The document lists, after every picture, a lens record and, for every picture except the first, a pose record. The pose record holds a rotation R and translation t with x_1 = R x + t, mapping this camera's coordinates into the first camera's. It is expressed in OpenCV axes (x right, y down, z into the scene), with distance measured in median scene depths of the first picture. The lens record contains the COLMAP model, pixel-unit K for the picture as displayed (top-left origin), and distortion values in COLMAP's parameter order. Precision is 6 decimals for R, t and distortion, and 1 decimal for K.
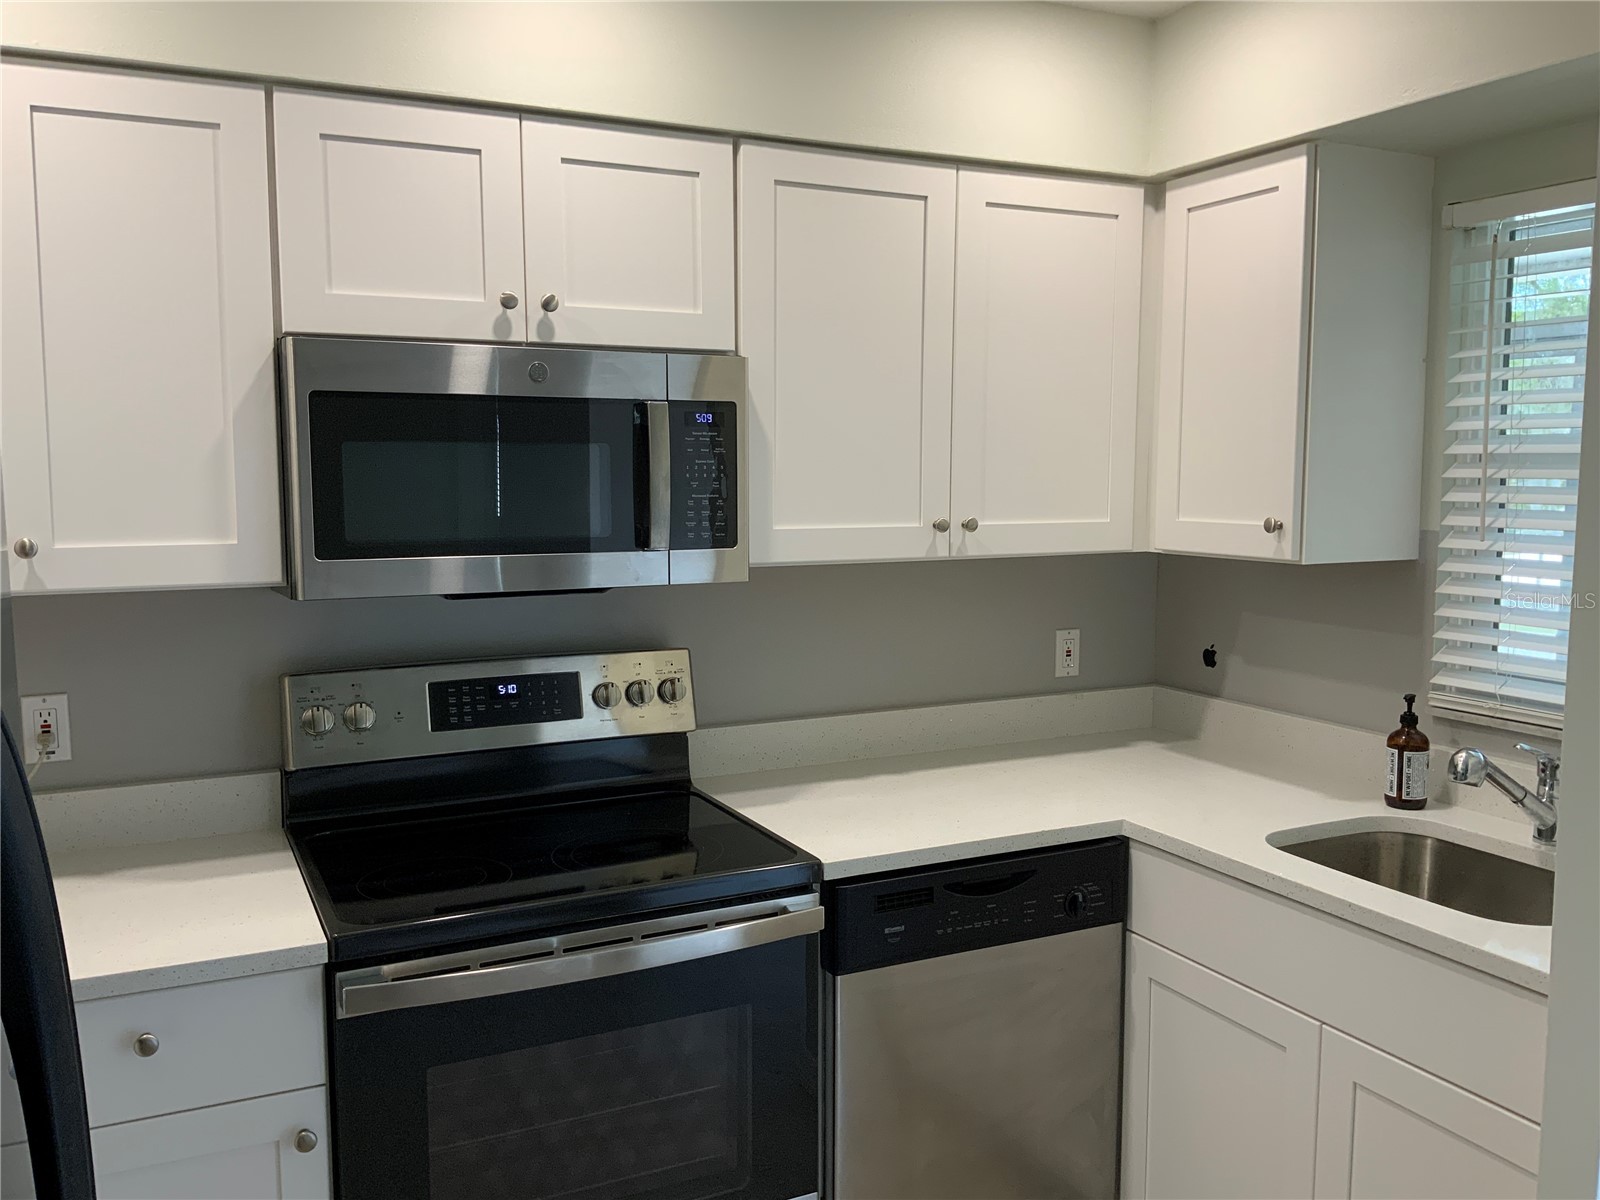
lens RADIAL K [[1318.1, 0, 799.4], [0, 1318.1, 594.7], [0, 0, 1]] dist [0.133054, -0.294566]
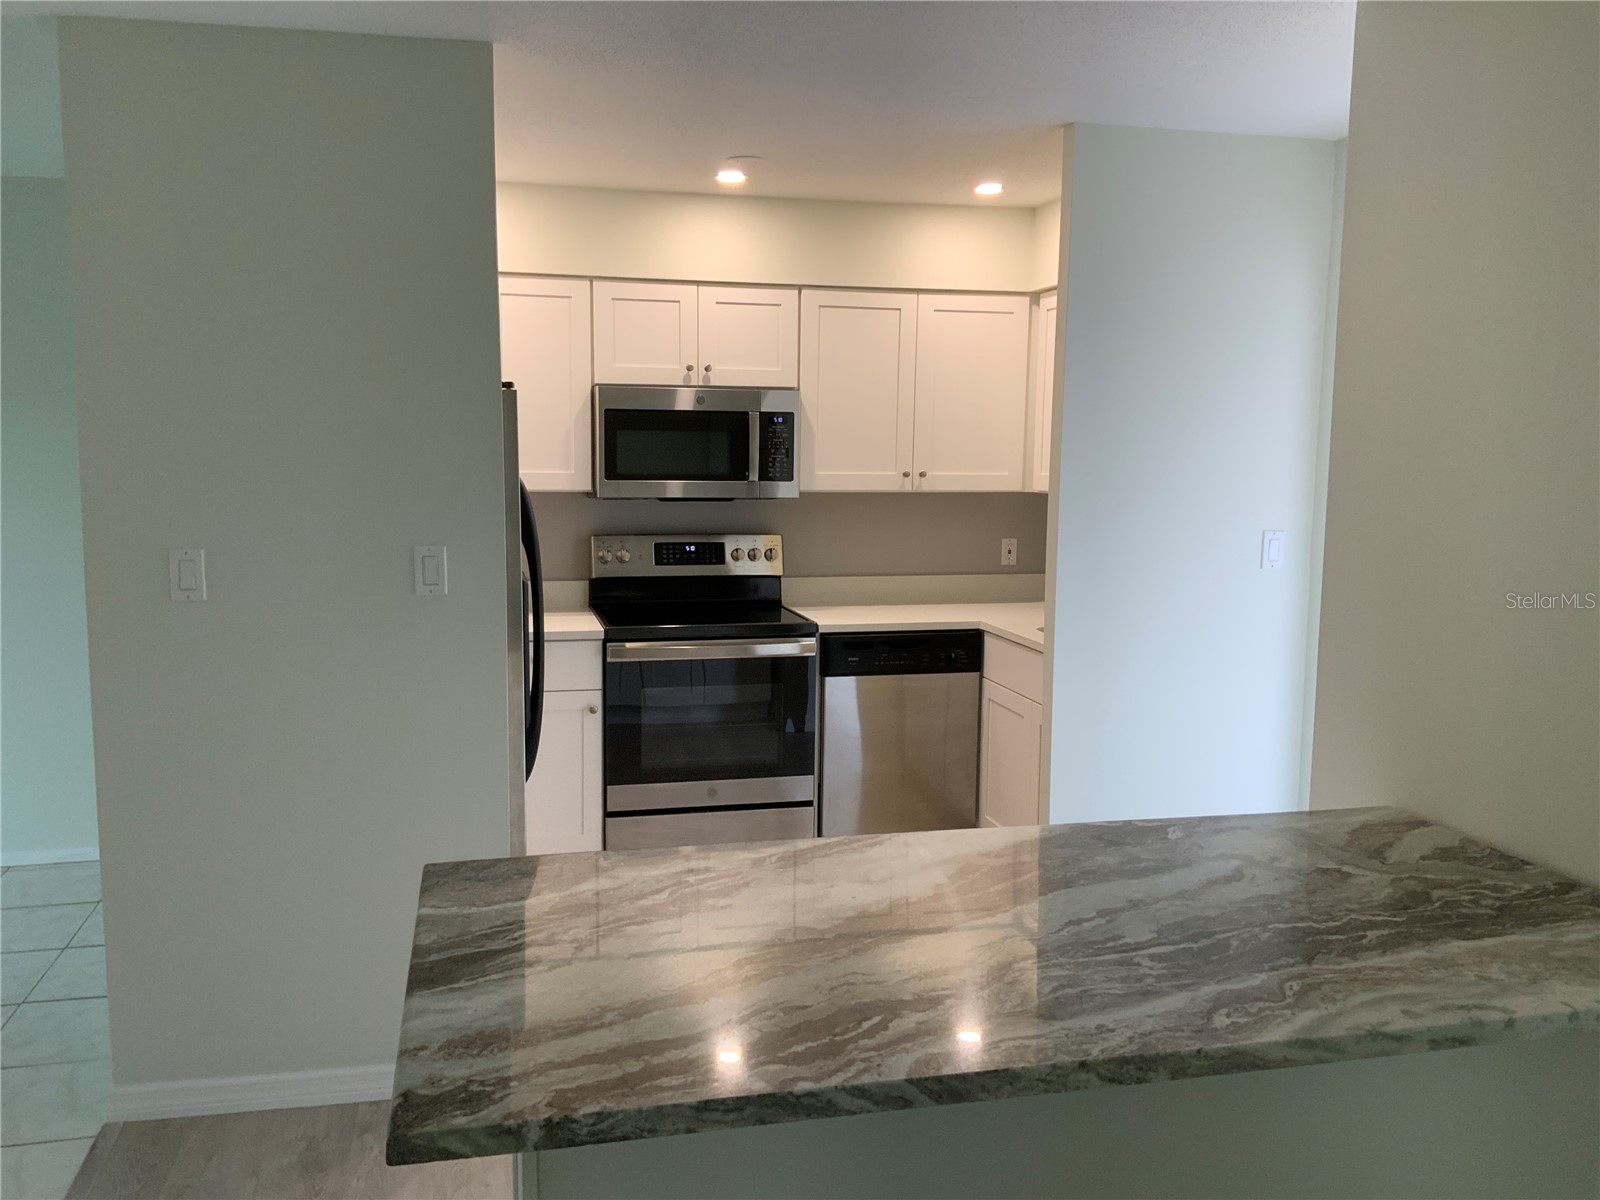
lens RADIAL K [[1332.7, 0, 801.2], [0, 1332.7, 600.2], [0, 0, 1]] dist [0.080578, -0.166523]
pose [[0.975271, 0.035993, -0.218061, 0.423773], [-0.032185, 0.999261, 0.020991, 0.105621], [0.218655, -0.013453, 0.975709, -1.046058]]
